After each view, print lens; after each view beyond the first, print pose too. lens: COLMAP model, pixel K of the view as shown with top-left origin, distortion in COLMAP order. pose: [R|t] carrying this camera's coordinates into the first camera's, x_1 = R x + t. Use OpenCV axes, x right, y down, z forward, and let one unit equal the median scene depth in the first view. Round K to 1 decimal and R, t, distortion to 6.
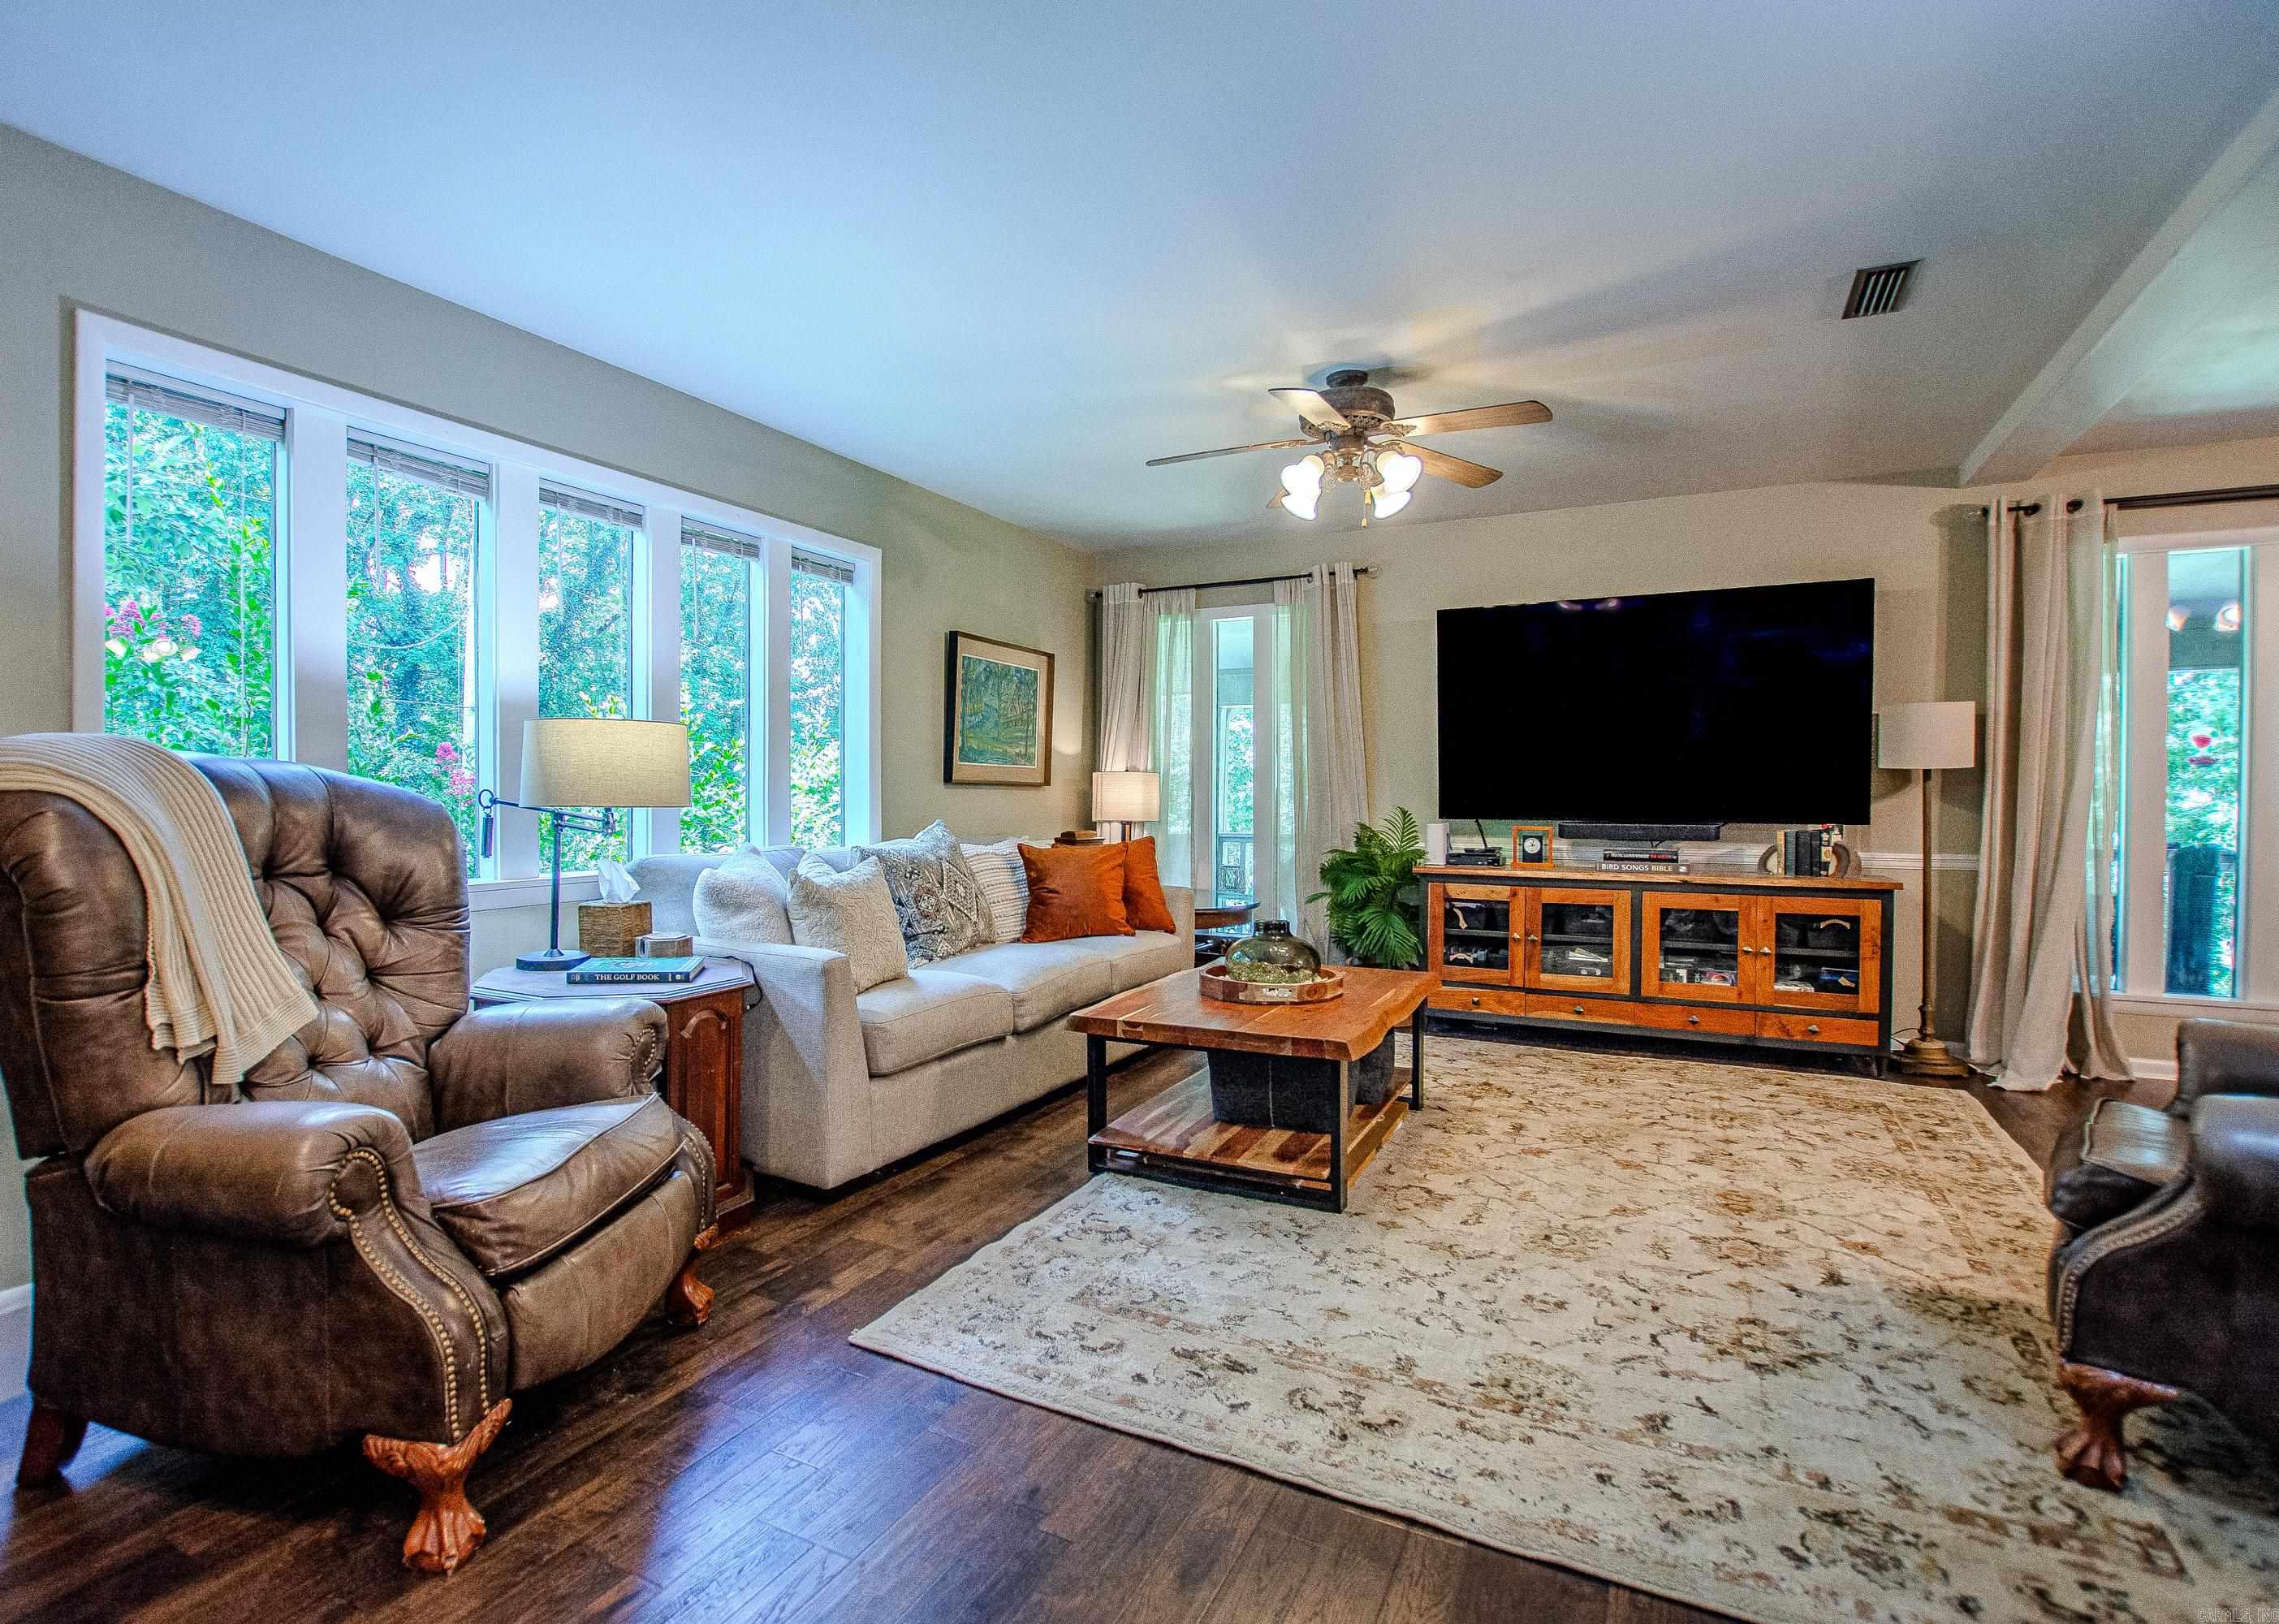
lens RADIAL K [[1103.4, 0, 1021.5], [0, 1103.4, 806.1], [0, 0, 1]] dist [-0.032089, 0.002651]
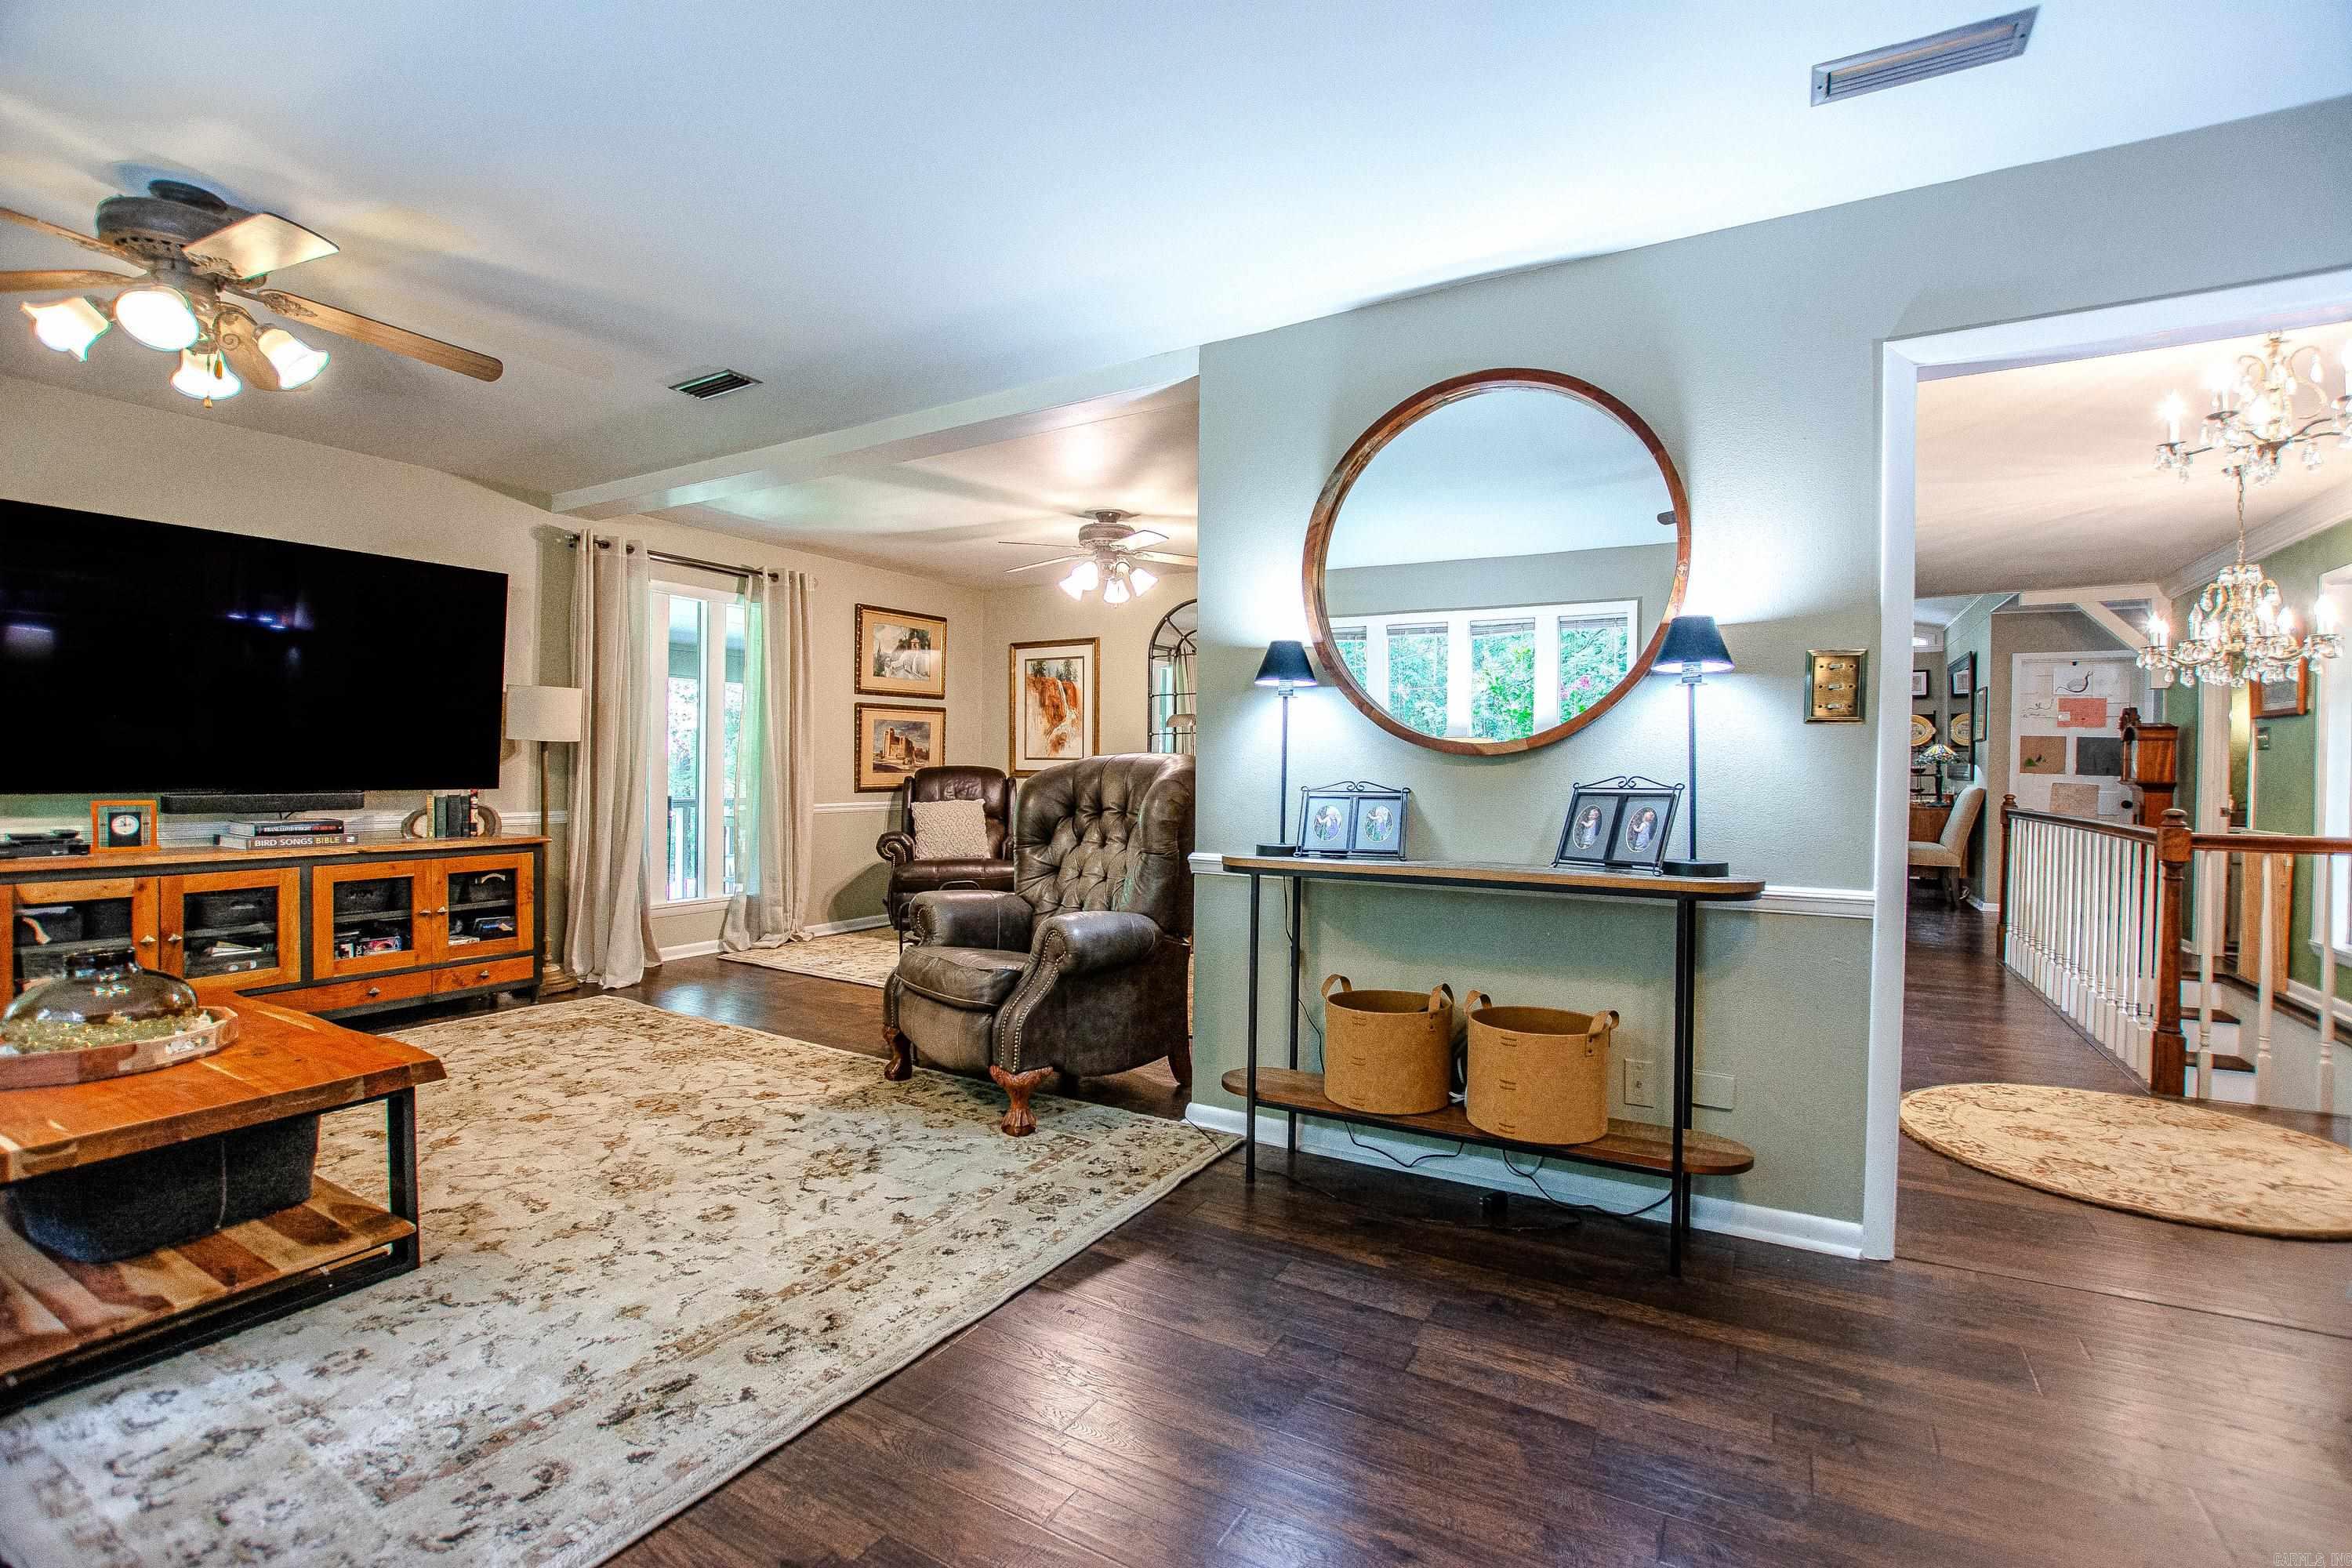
lens RADIAL K [[1042.9, 0, 1218.3], [0, 1042.9, 772.5], [0, 0, 1]] dist [-0.021028, 0.000333]
pose [[-0.014022, -0.008095, 0.999869, -0.499085], [0.001665, 0.999966, 0.008120, -0.011540], [-0.999900, 0.001779, -0.014008, 0.402097]]
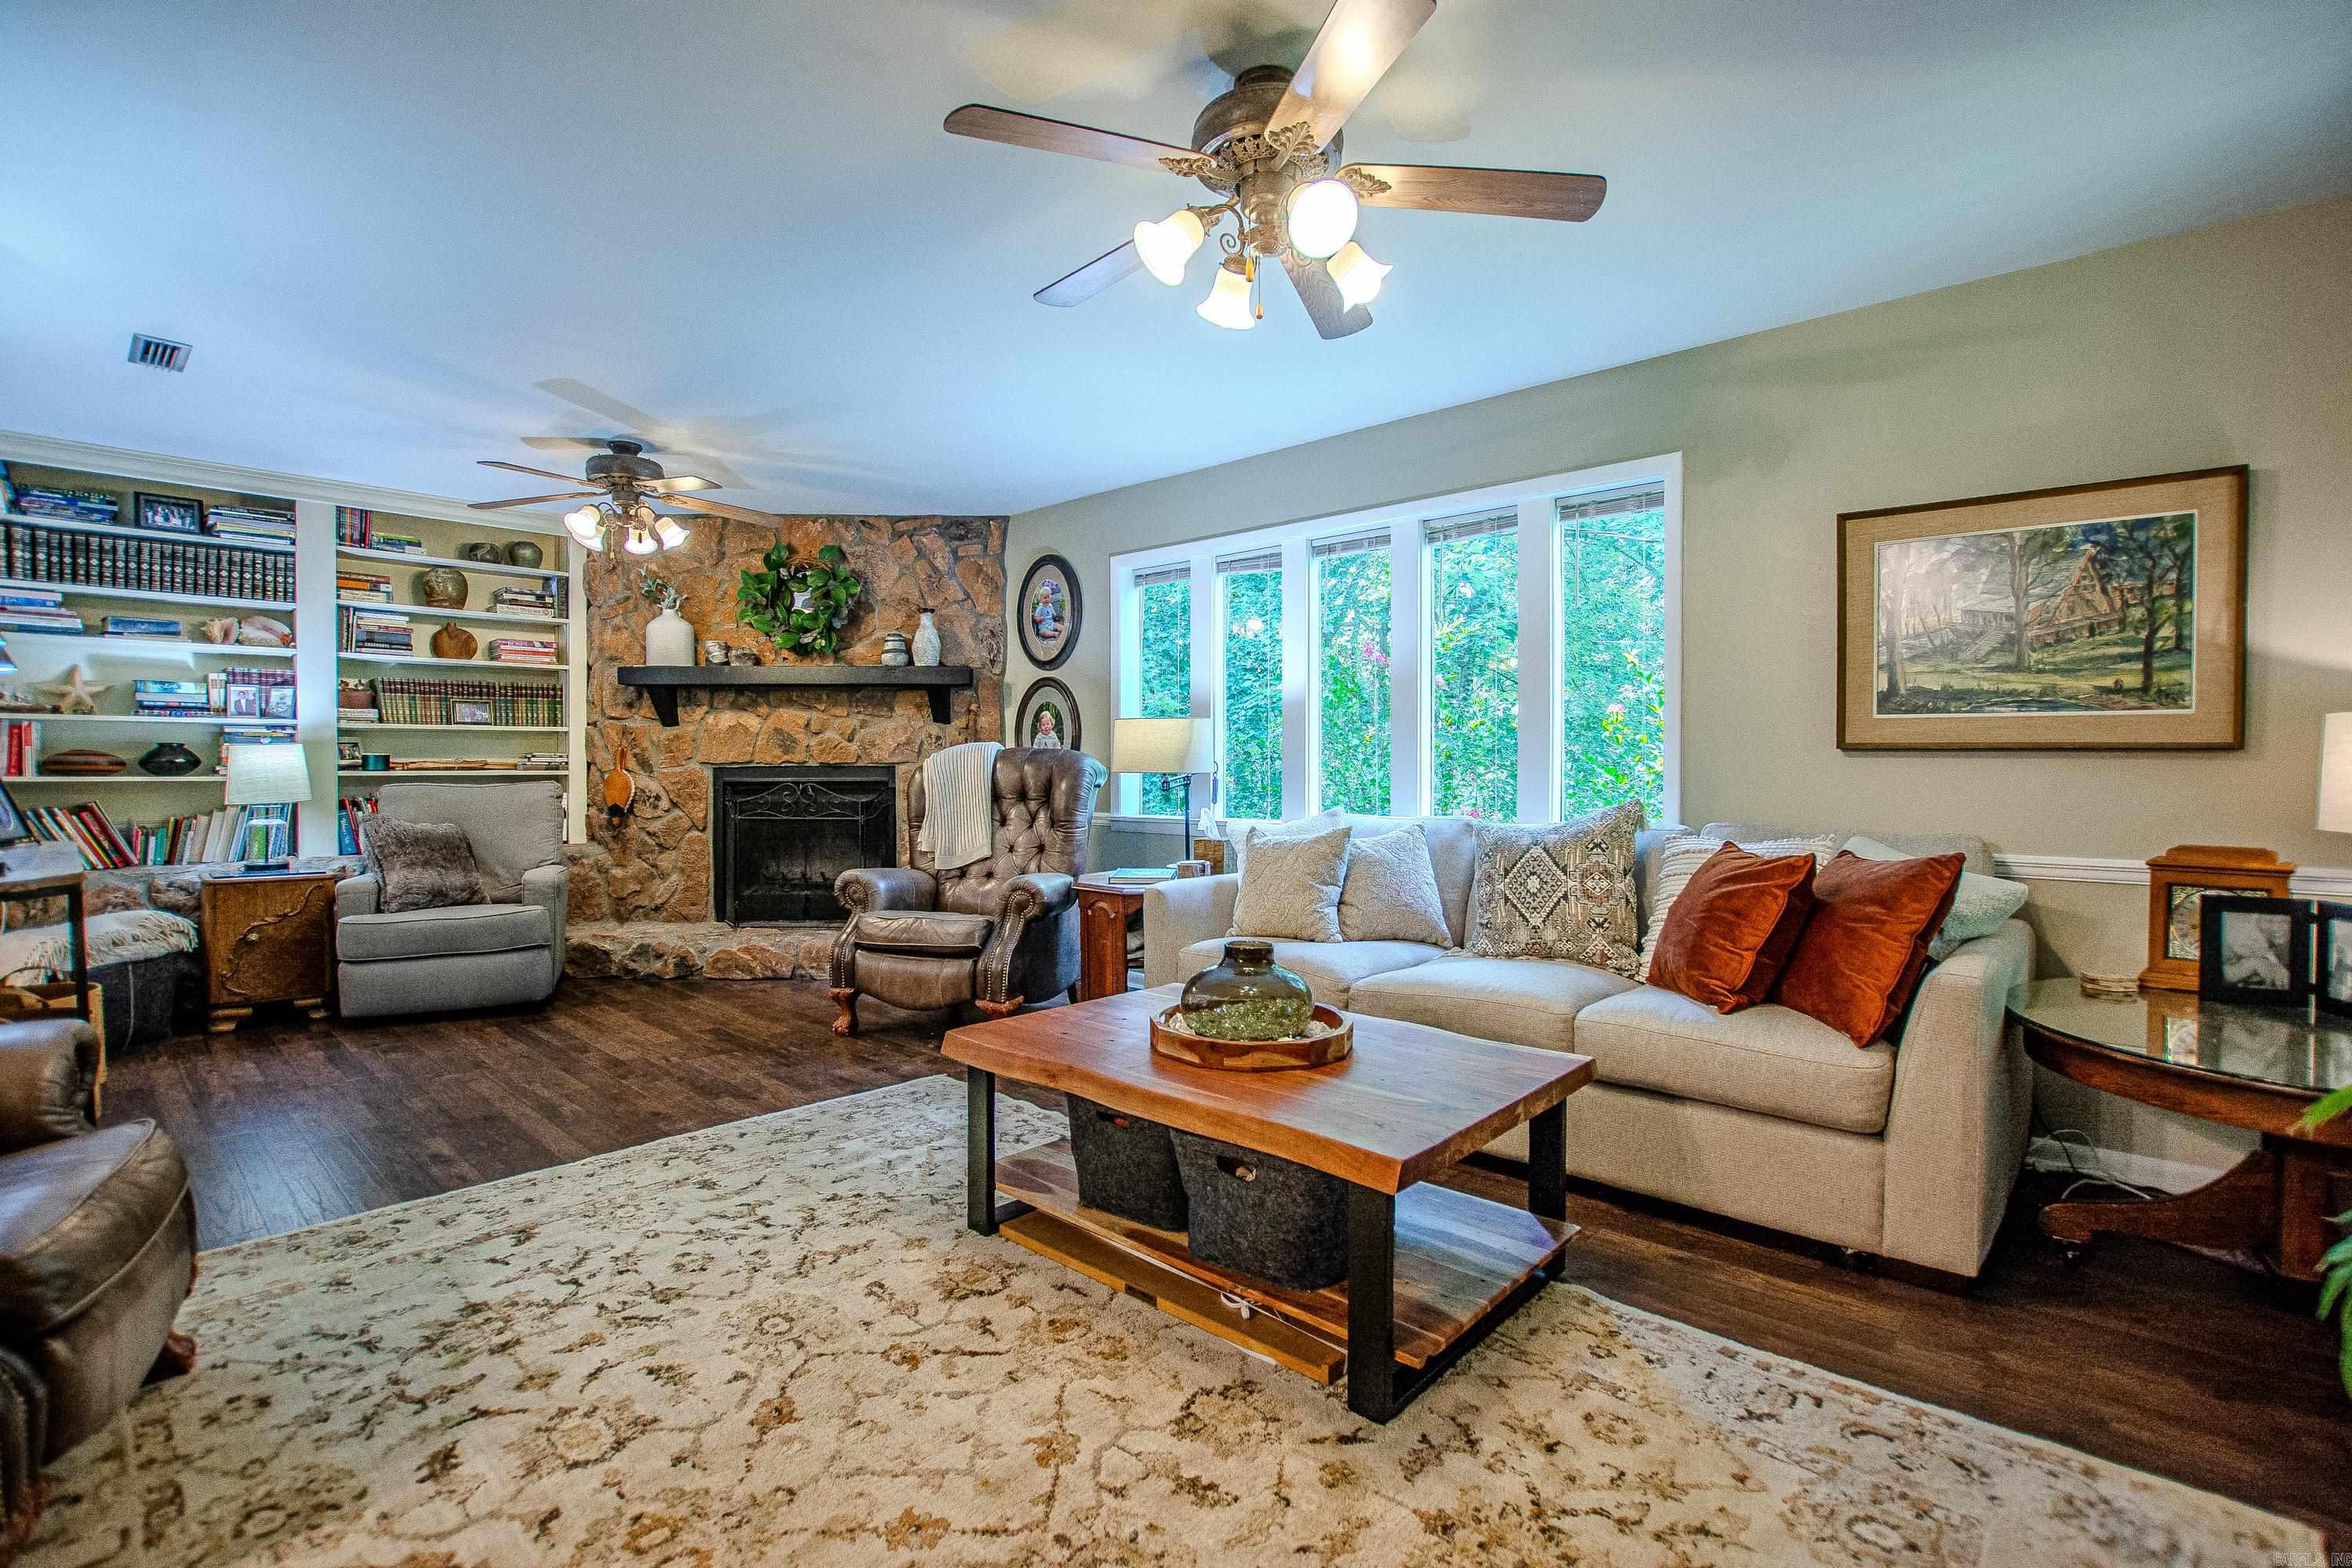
lens RADIAL K [[1078.0, 0, 1240.4], [0, 1078.0, 779.6], [0, 0, 1]] dist [-0.035751, 0.004275]
pose [[-0.179767, 0.014068, -0.983609, 1.120963], [-0.011691, 0.999797, 0.016436, -0.015962], [0.983640, 0.014454, -0.179566, 1.381844]]
